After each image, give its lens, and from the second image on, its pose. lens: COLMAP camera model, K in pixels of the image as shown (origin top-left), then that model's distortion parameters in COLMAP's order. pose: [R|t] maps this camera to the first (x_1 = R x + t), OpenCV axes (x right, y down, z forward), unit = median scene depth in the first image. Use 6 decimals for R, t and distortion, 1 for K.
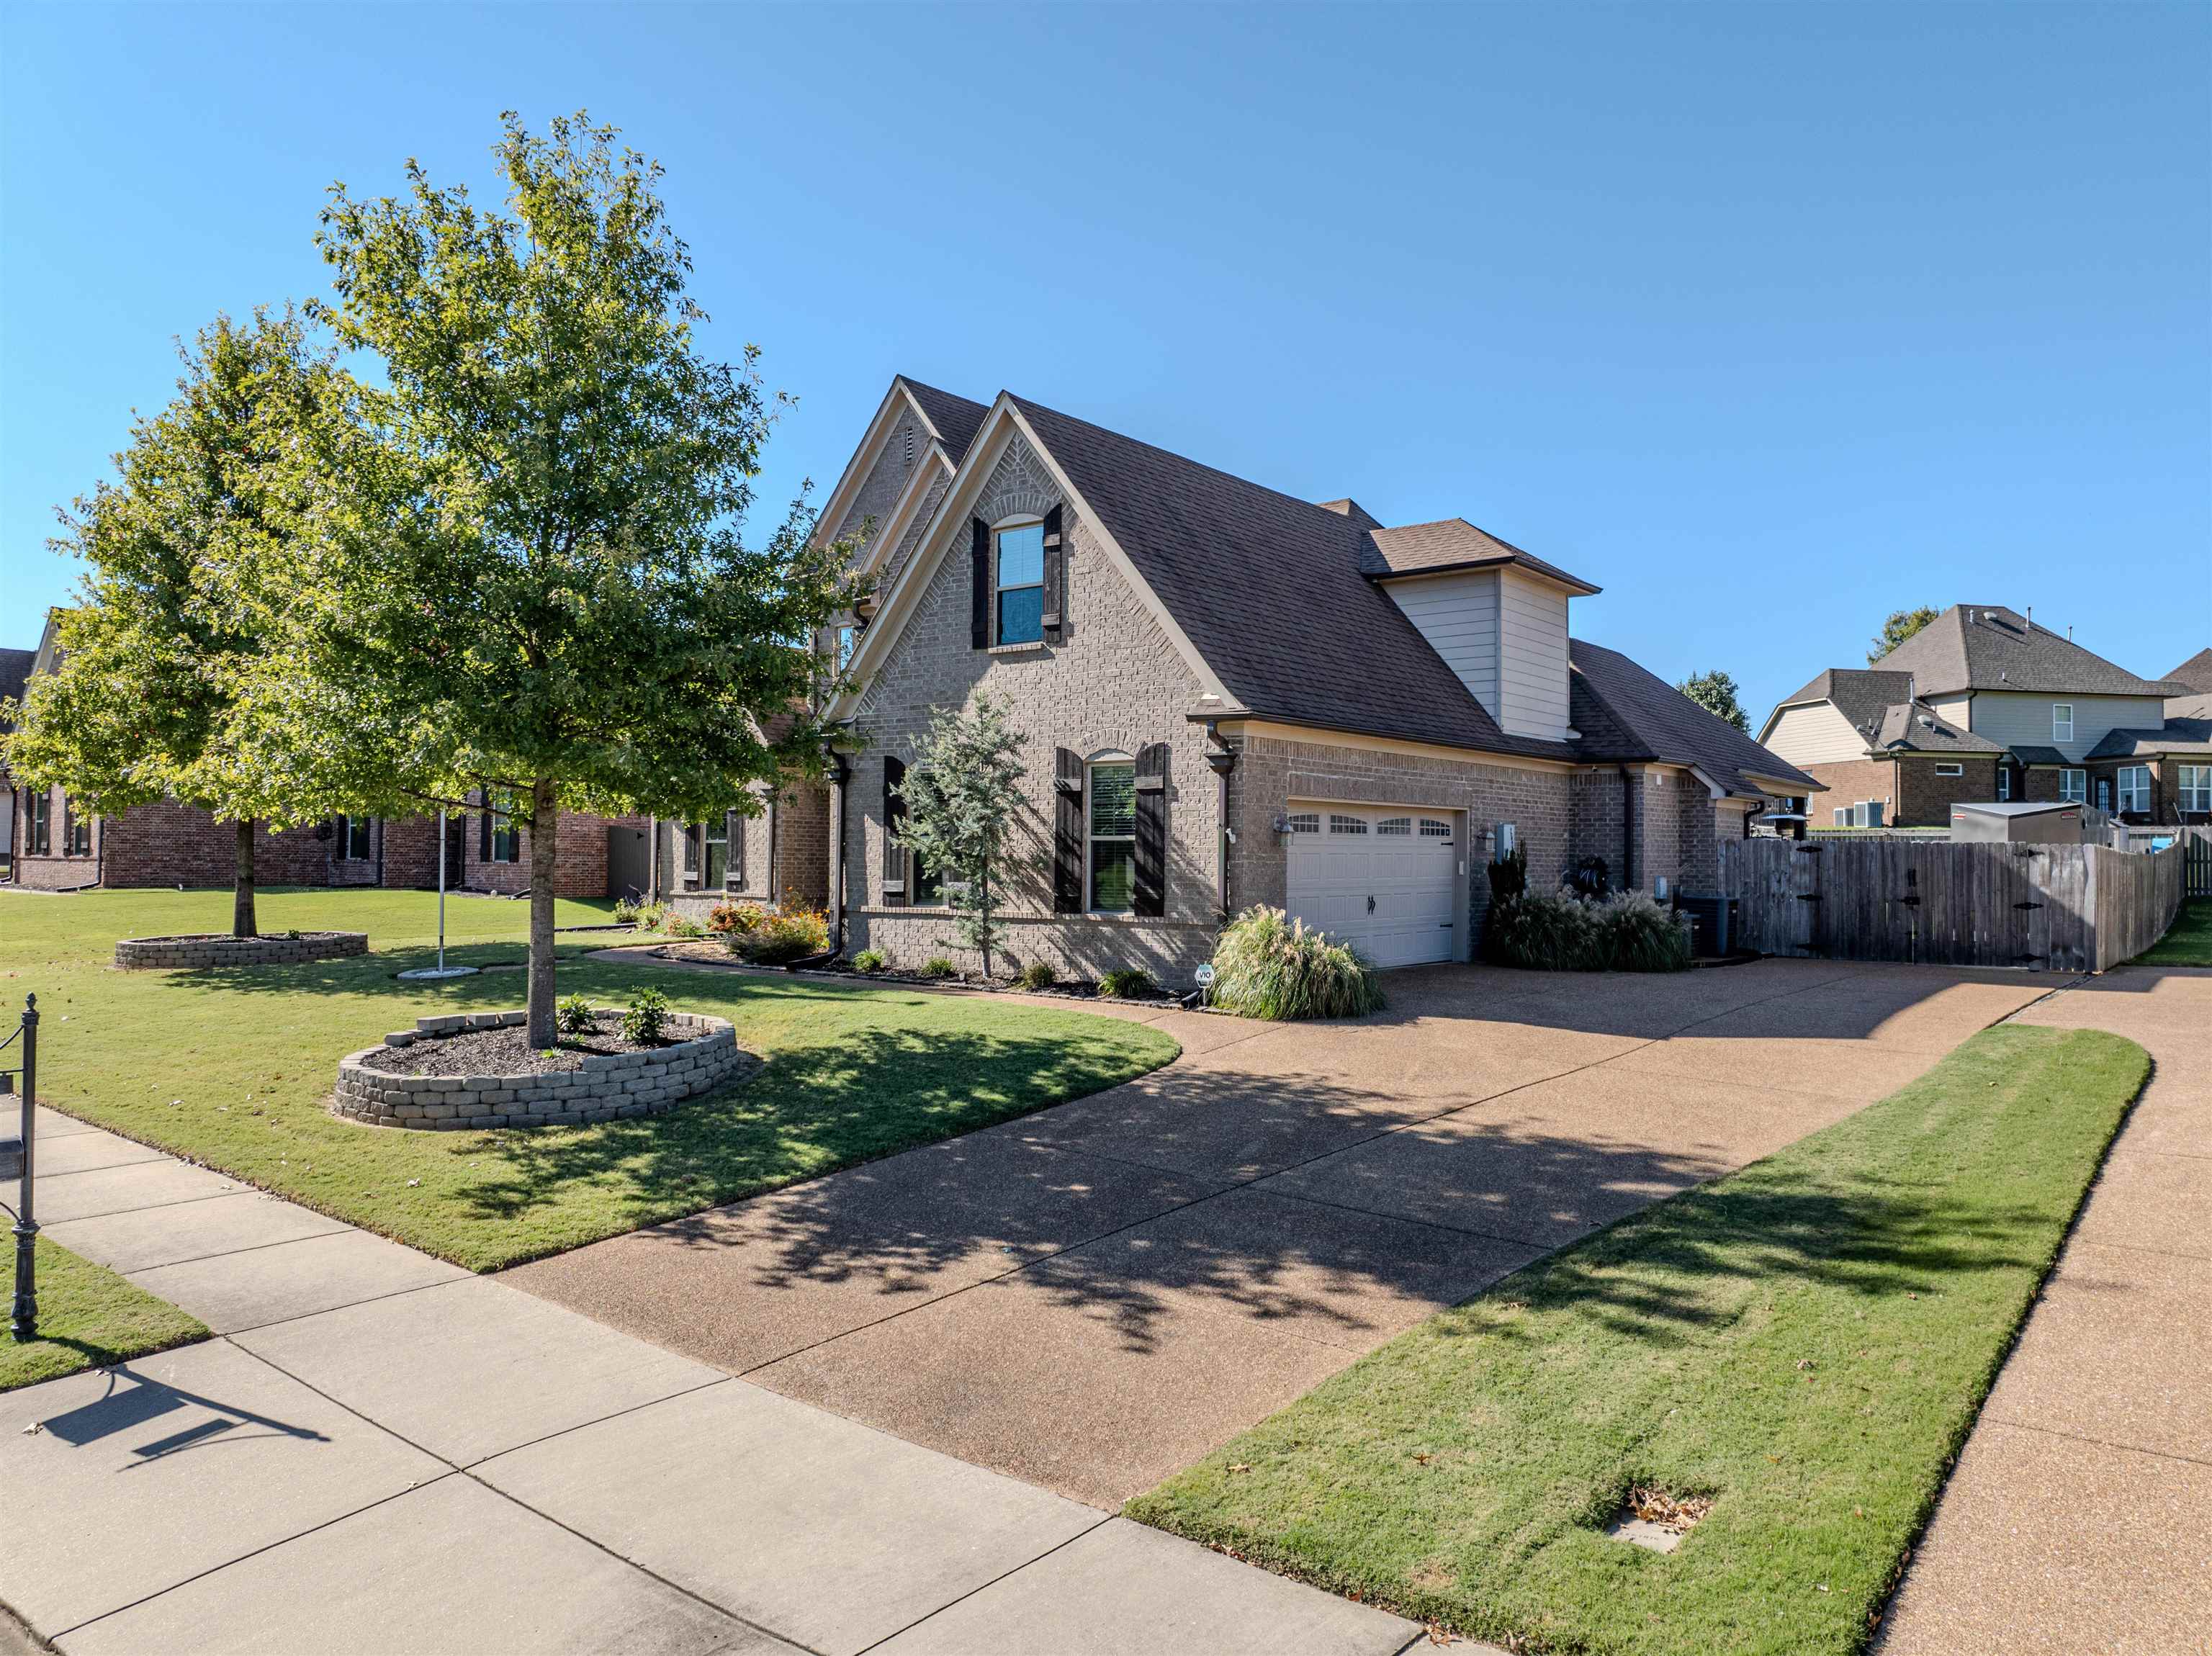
lens RADIAL K [[1563.8, 0, 1118.1], [0, 1563.8, 814.7], [0, 0, 1]] dist [-0.042679, 0.002351]
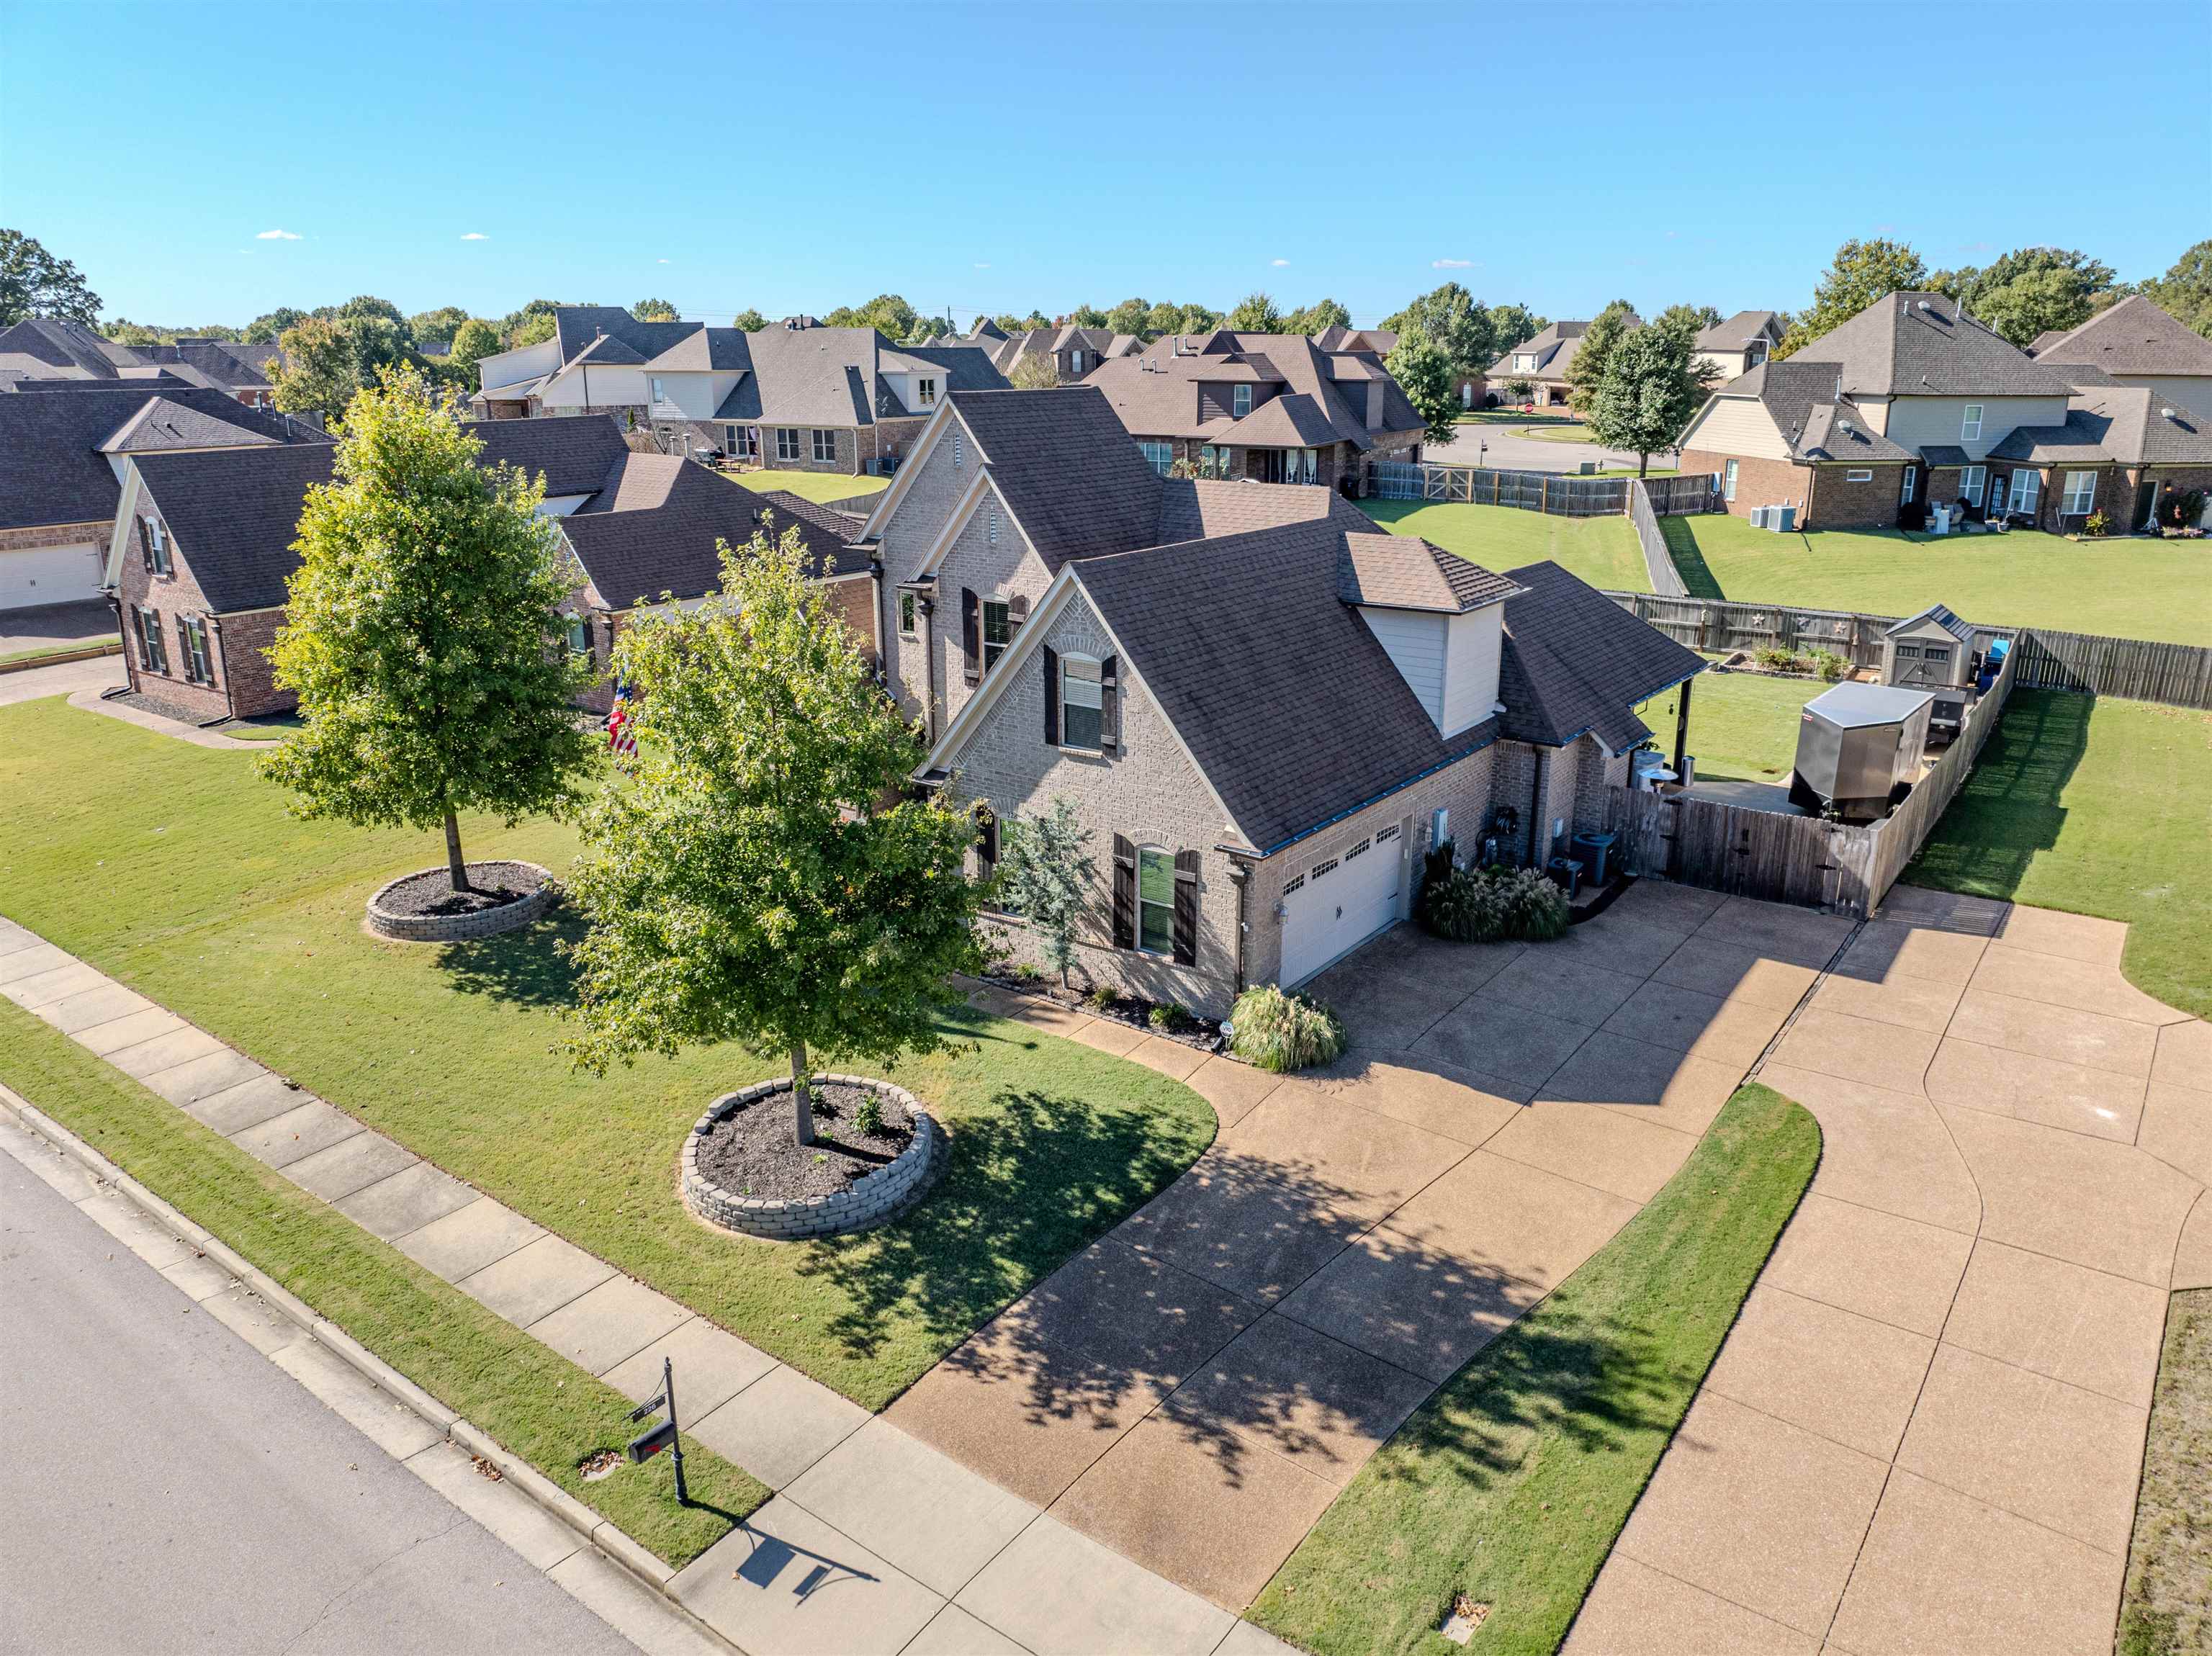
lens RADIAL K [[1563.8, 0, 1118.1], [0, 1563.8, 814.7], [0, 0, 1]] dist [-0.042679, 0.002351]
pose [[0.999255, -0.019453, 0.033329, -0.081384], [0.007851, 0.948062, 0.317990, -0.493359], [-0.037784, -0.317491, 0.947508, -0.284902]]
